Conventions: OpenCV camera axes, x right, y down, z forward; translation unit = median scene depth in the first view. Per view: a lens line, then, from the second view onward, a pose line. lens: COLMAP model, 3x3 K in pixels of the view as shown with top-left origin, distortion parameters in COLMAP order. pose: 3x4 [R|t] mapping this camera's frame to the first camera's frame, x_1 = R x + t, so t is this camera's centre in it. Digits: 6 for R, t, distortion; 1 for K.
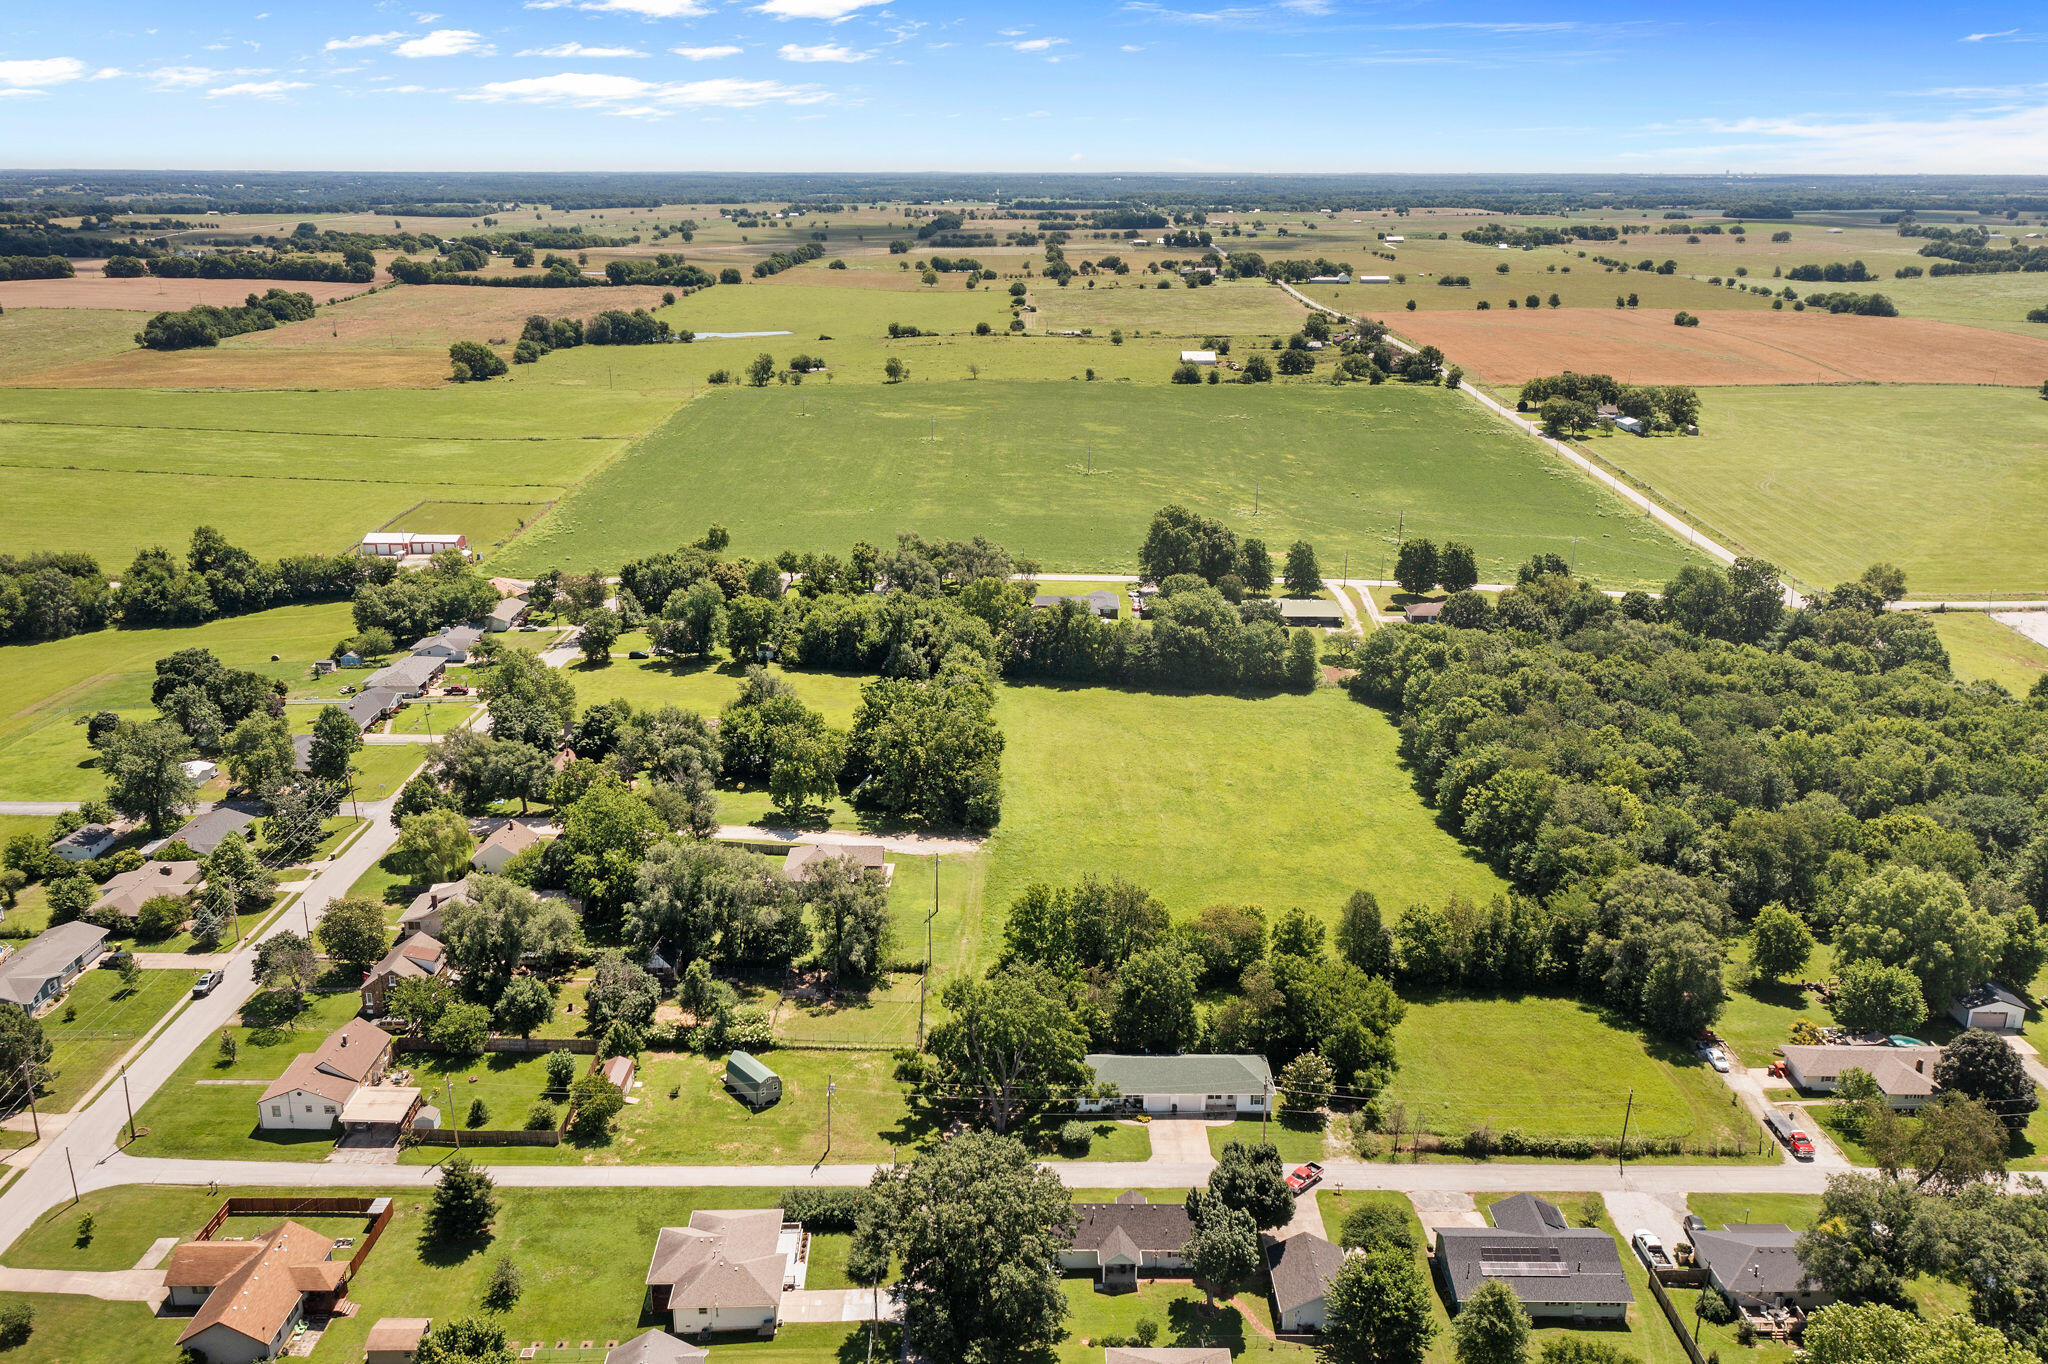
lens RADIAL K [[1613.5, 0, 1016.4], [0, 1613.5, 725.1], [0, 0, 1]] dist [0.003063, 0.011877]
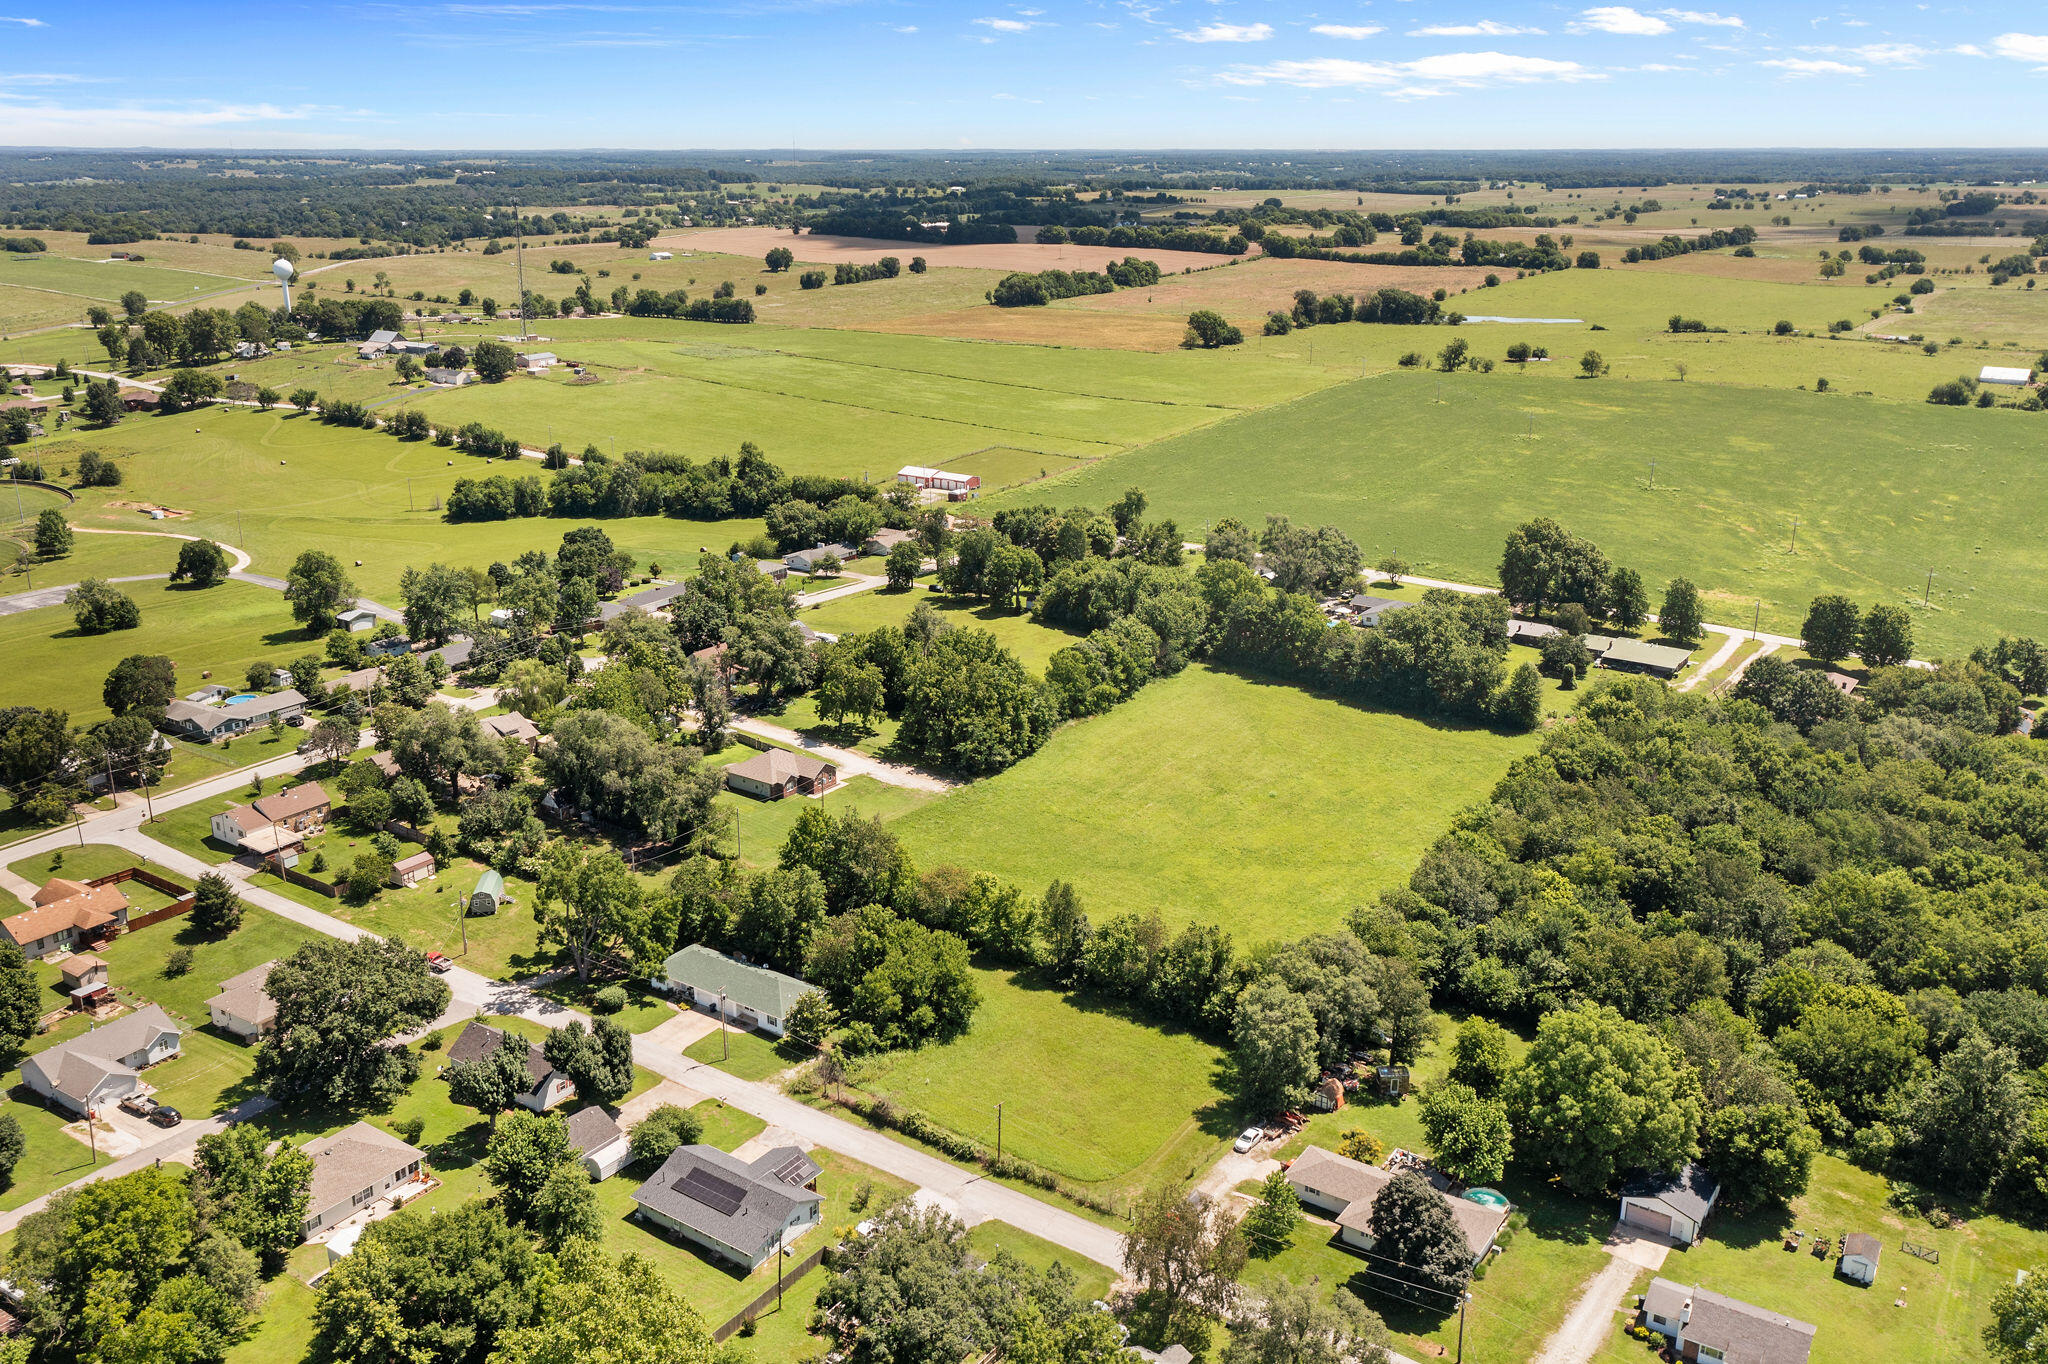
lens RADIAL K [[1668.4, 0, 1024.0], [0, 1668.4, 682.0], [0, 0, 1]] dist [0.005033, 0.011494]
pose [[0.826360, 0.170423, -0.536735, 0.372625], [-0.181809, 0.982808, 0.032146, -0.024006], [0.532986, 0.071019, 0.843138, 0.062473]]
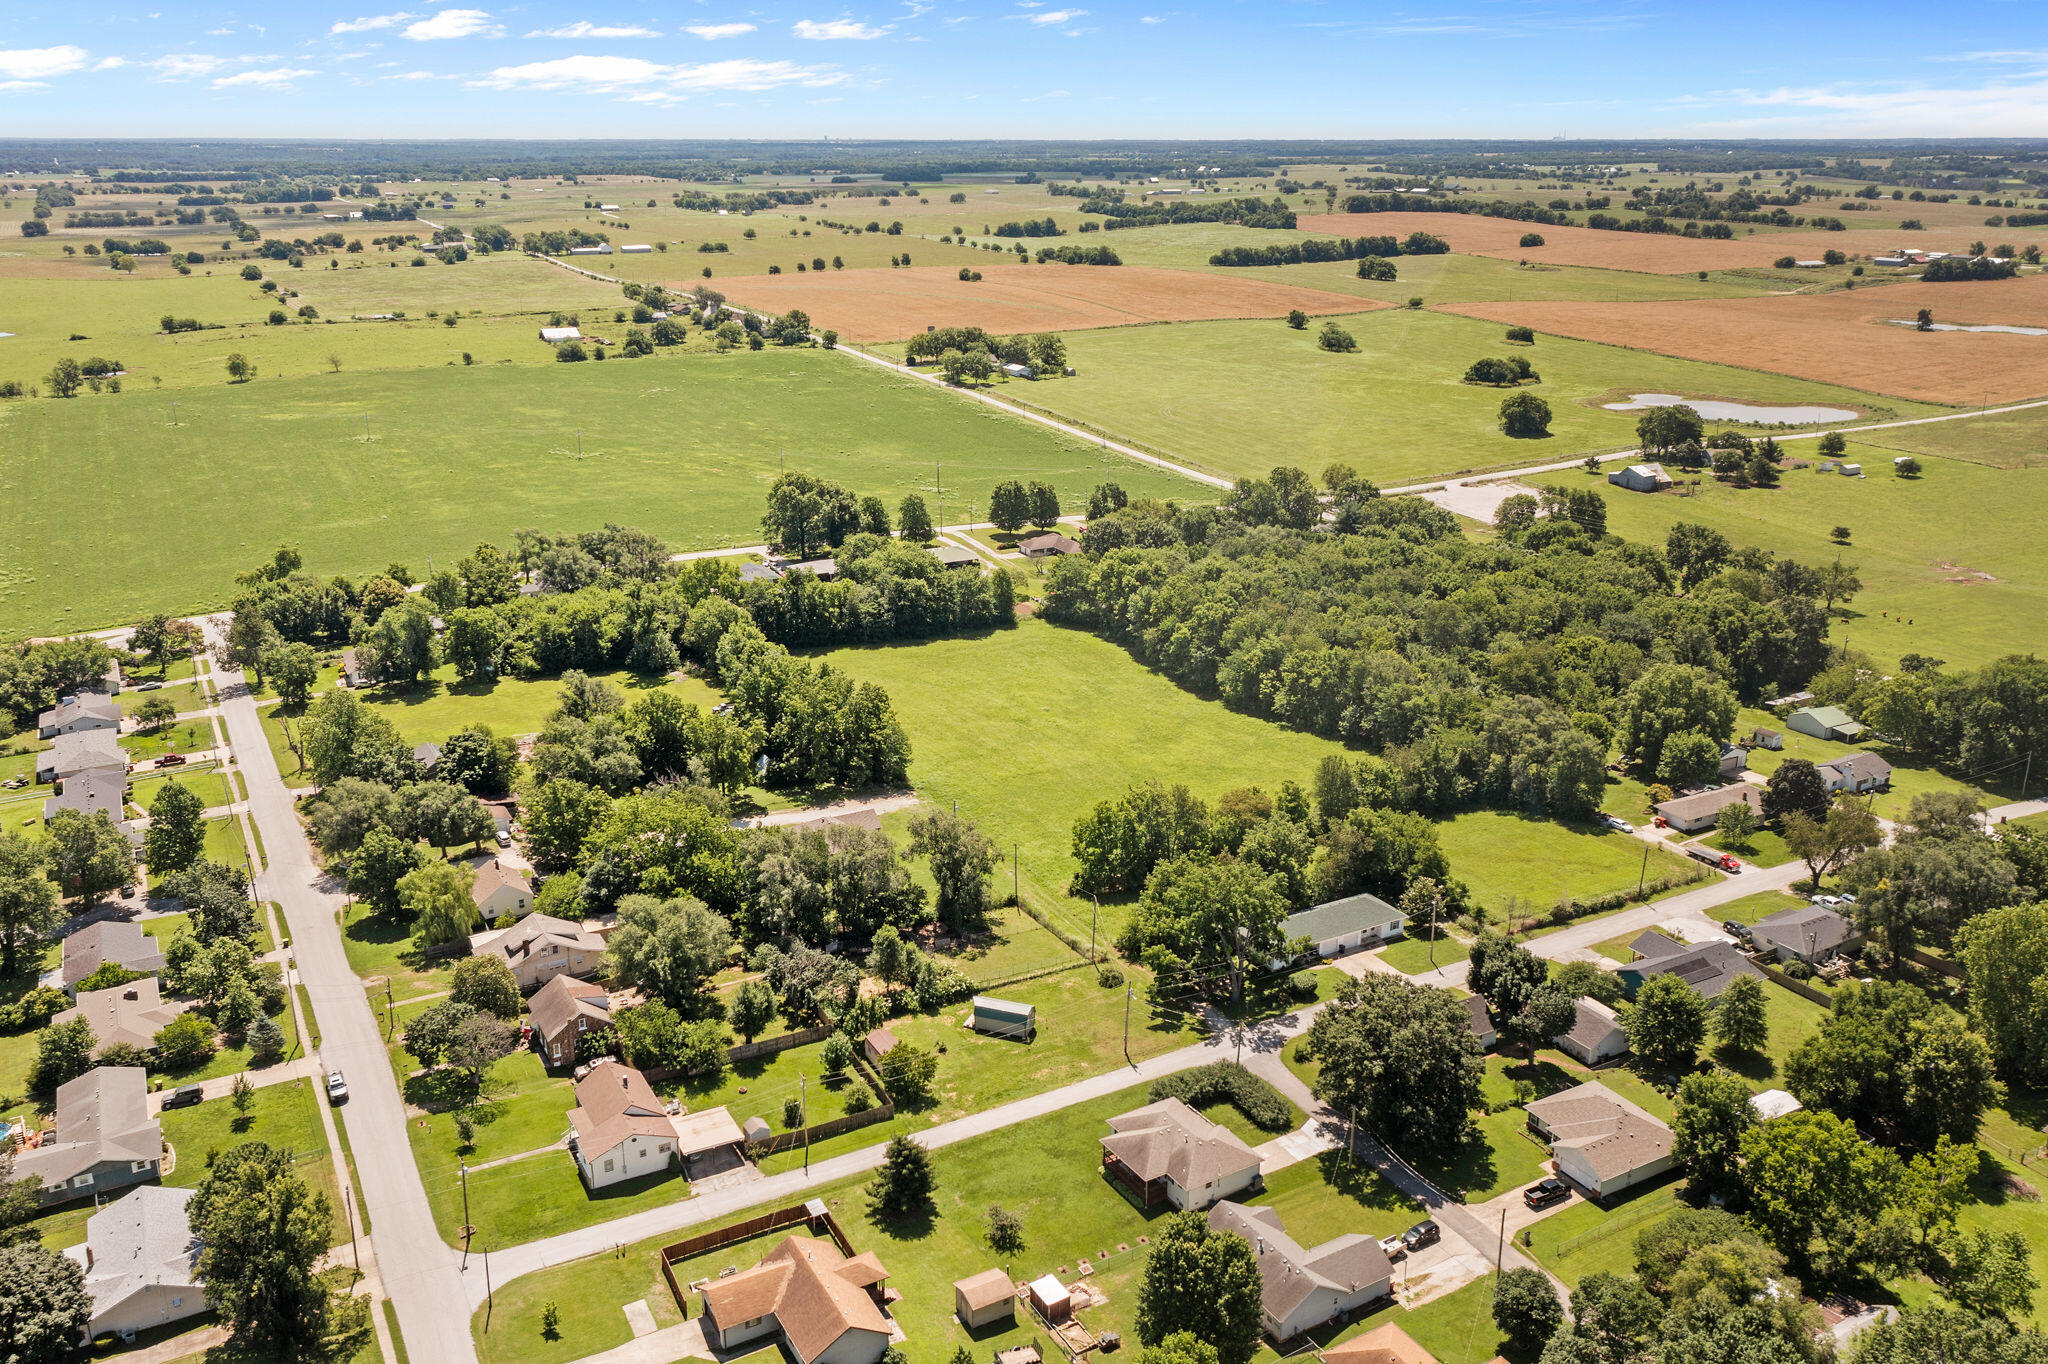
lens RADIAL K [[1668.4, 0, 1024.0], [0, 1668.4, 682.0], [0, 0, 1]] dist [0.005033, 0.011494]
pose [[0.872622, -0.155020, 0.463142, -0.280331], [0.161930, 0.986483, 0.025091, -0.008944], [-0.460771, 0.053102, 0.885929, 0.010779]]
